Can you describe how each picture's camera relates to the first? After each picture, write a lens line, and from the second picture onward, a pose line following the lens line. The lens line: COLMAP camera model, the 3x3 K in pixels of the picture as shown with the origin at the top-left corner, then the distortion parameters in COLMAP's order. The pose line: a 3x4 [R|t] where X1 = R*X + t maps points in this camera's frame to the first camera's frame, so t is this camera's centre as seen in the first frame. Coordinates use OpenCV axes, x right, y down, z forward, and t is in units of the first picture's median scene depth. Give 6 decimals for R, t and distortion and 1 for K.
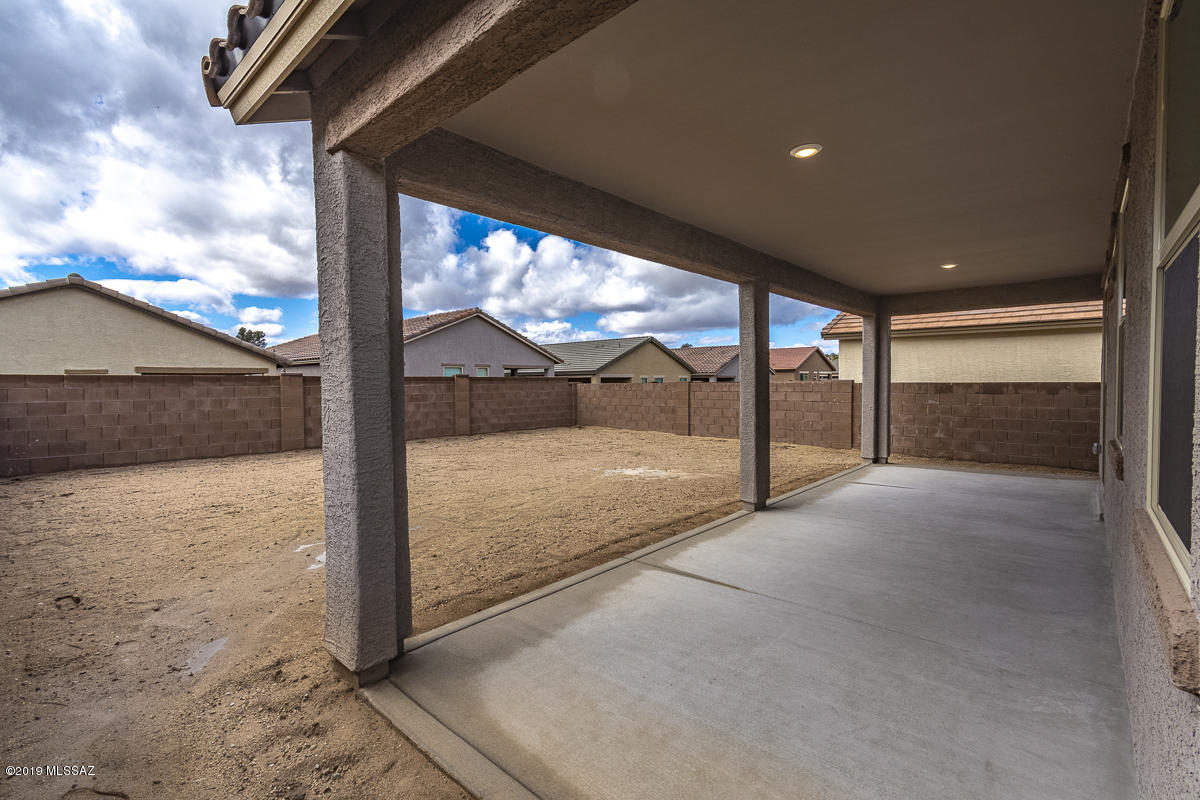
lens RADIAL K [[527.6, 0, 604.1], [0, 527.6, 400.2], [0, 0, 1]] dist [0.020609, -0.007263]
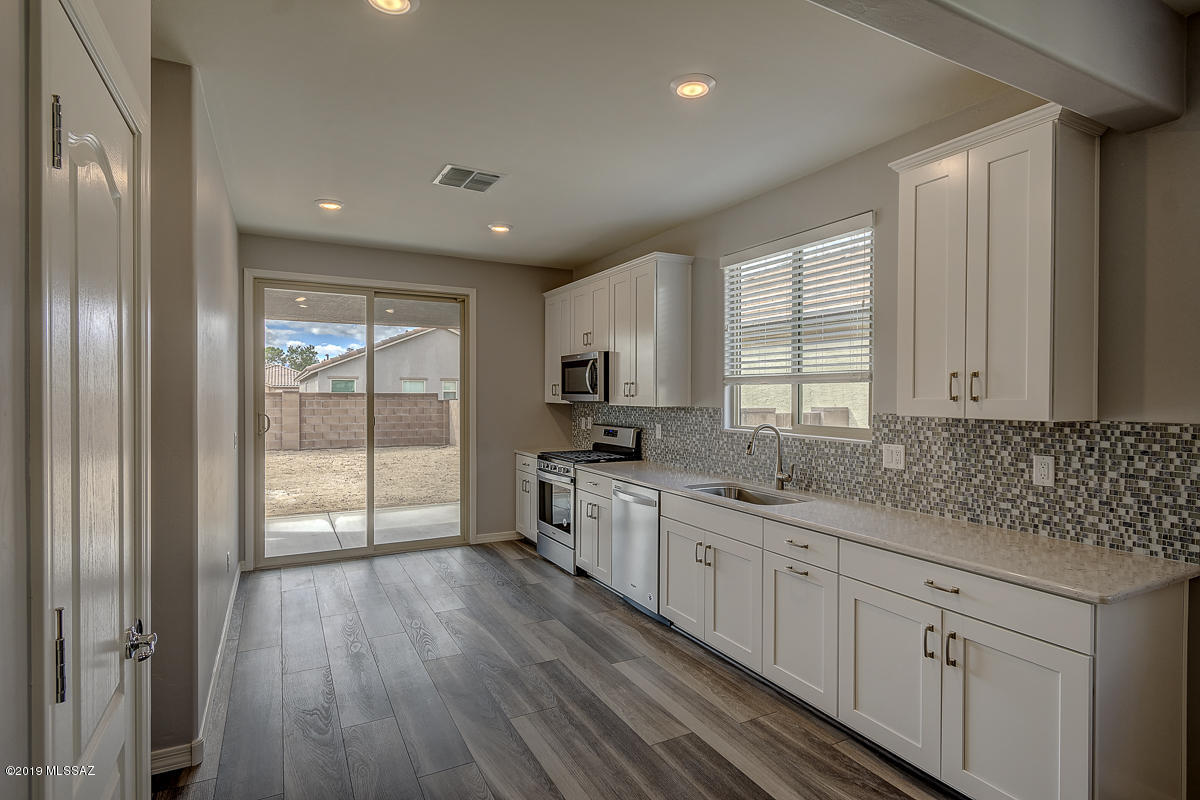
lens RADIAL K [[611.1, 0, 600.0], [0, 611.1, 400.0], [0, 0, 1]] dist [0.016952, -0.000075]
pose [[0.939162, 0.015682, -0.343116, 0.683570], [-0.023734, 0.999532, -0.019282, -0.021120], [0.342653, 0.026253, 0.939095, 0.086685]]
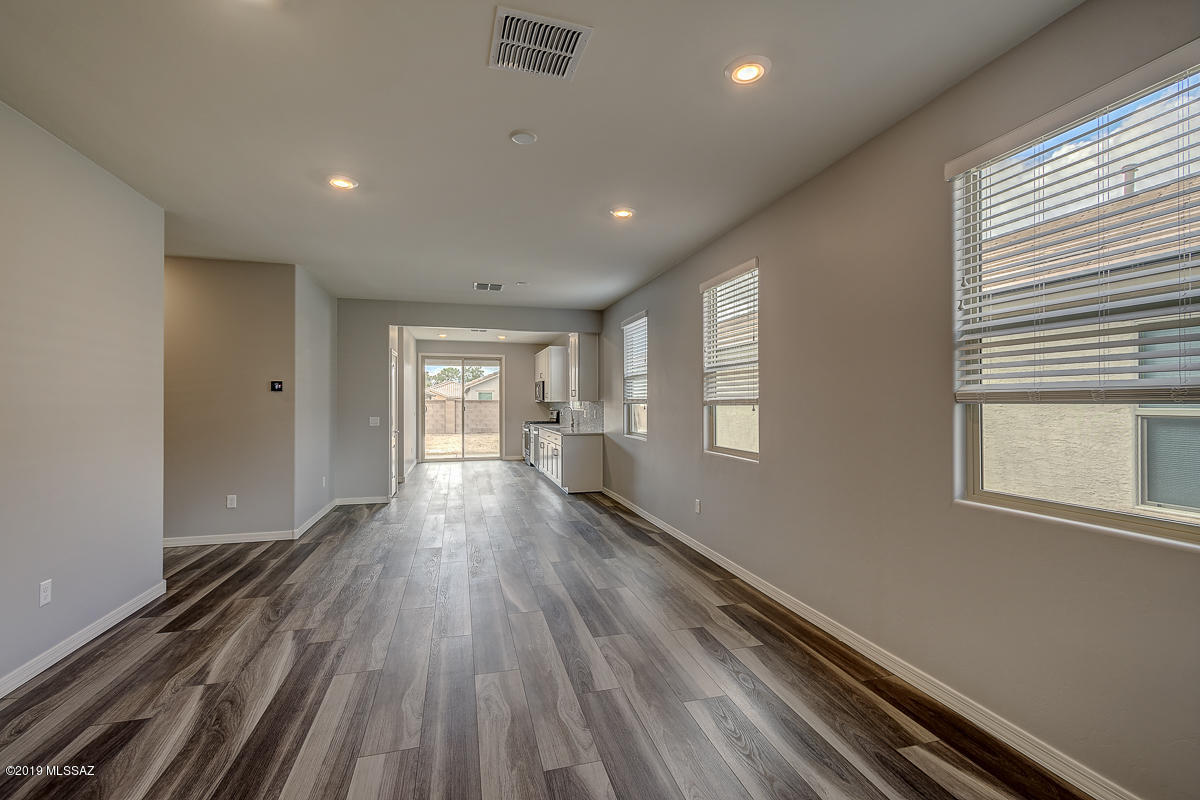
lens RADIAL K [[527.6, 0, 604.1], [0, 527.6, 400.2], [0, 0, 1]] dist [0.020609, -0.007263]
pose [[0.840619, 0.005753, -0.541596, 1.104790], [-0.025975, 0.999221, -0.029702, -0.004766], [0.541003, 0.039036, 0.840114, -0.220278]]
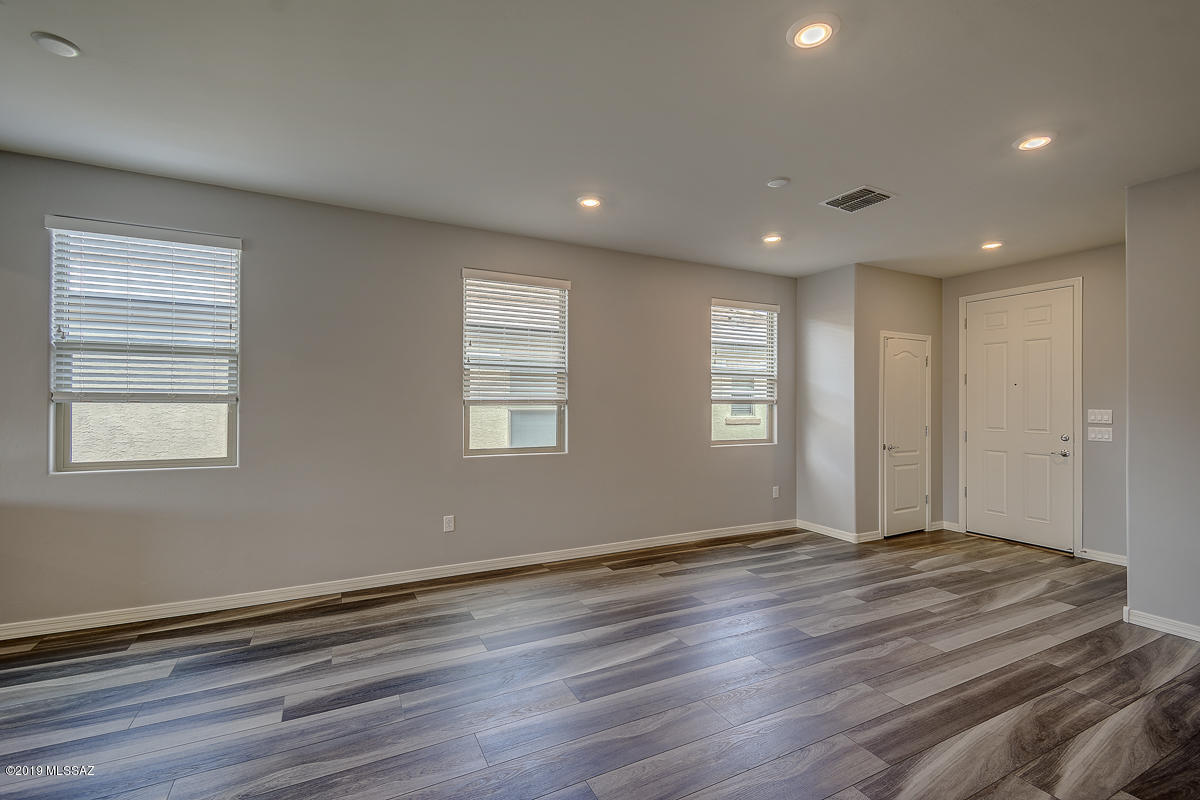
lens RADIAL K [[527.6, 0, 604.1], [0, 527.6, 400.2], [0, 0, 1]] dist [0.020609, -0.007263]
pose [[0.356251, 0.015363, 0.934264, 0.701082], [0.023878, 0.999389, -0.025539, -0.006437], [-0.934085, 0.031407, 0.355666, -0.073901]]
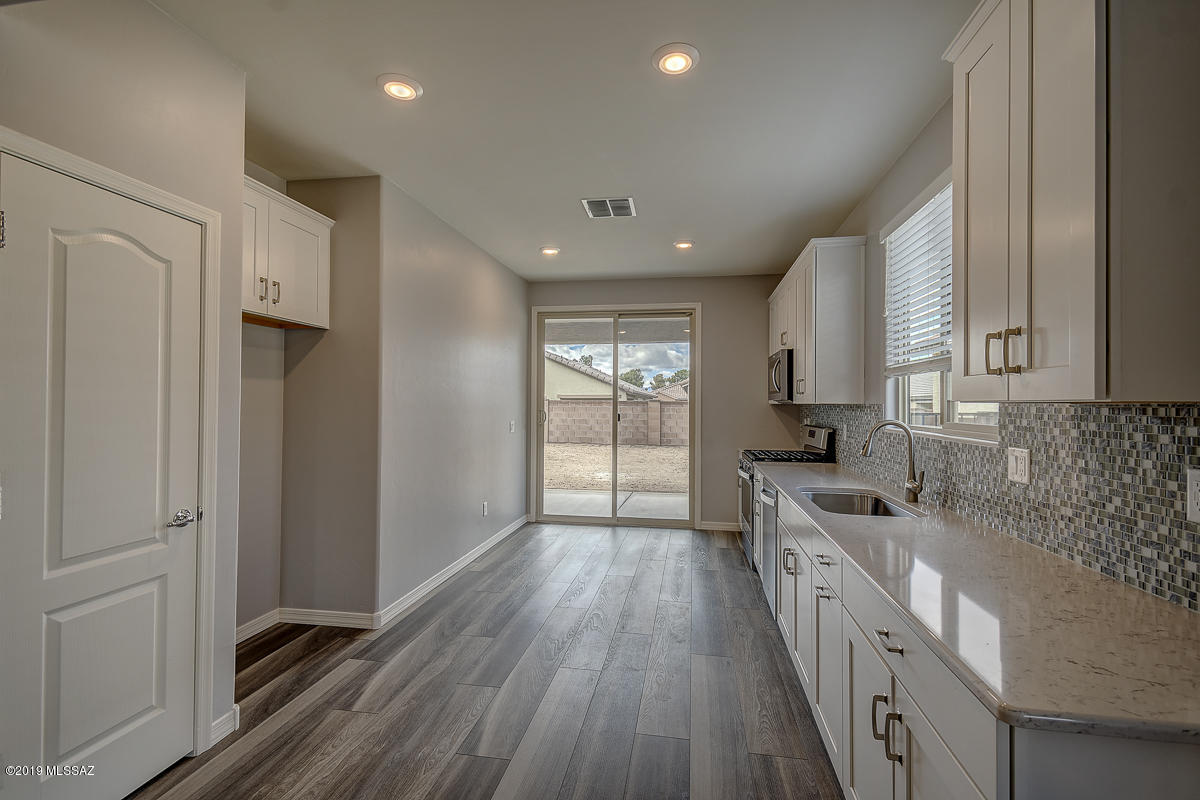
lens RADIAL K [[527.6, 0, 604.1], [0, 527.6, 400.2], [0, 0, 1]] dist [0.020609, -0.007263]
pose [[0.532879, 0.005563, -0.846173, 0.770800], [-0.039895, 0.999032, -0.018556, -0.016891], [0.845251, 0.043646, 0.532585, 0.177746]]
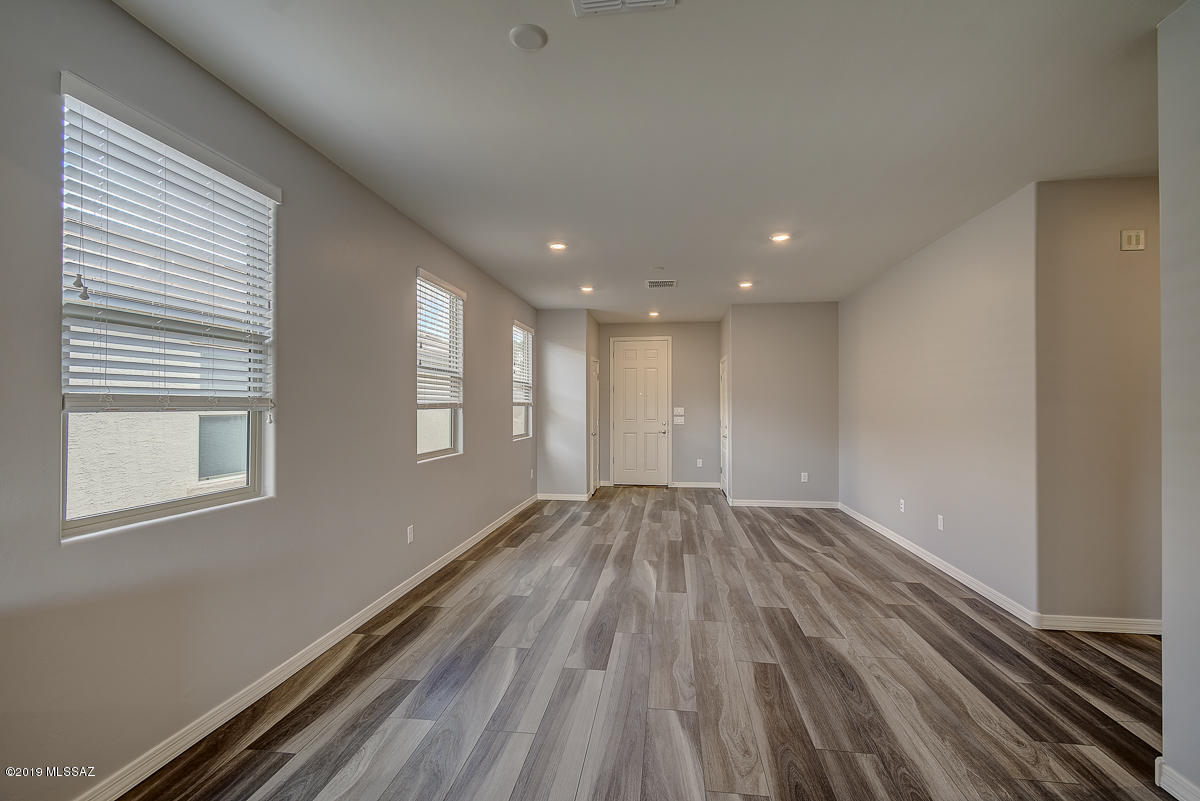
lens RADIAL K [[527.6, 0, 604.1], [0, 527.6, 400.7], [0, 0, 1]] dist [0.020609, -0.007263]
pose [[-0.568061, 0.015492, 0.822841, 0.654399], [0.033355, 0.999435, 0.004210, -0.016178], [-0.822310, 0.029837, -0.568257, 0.202198]]
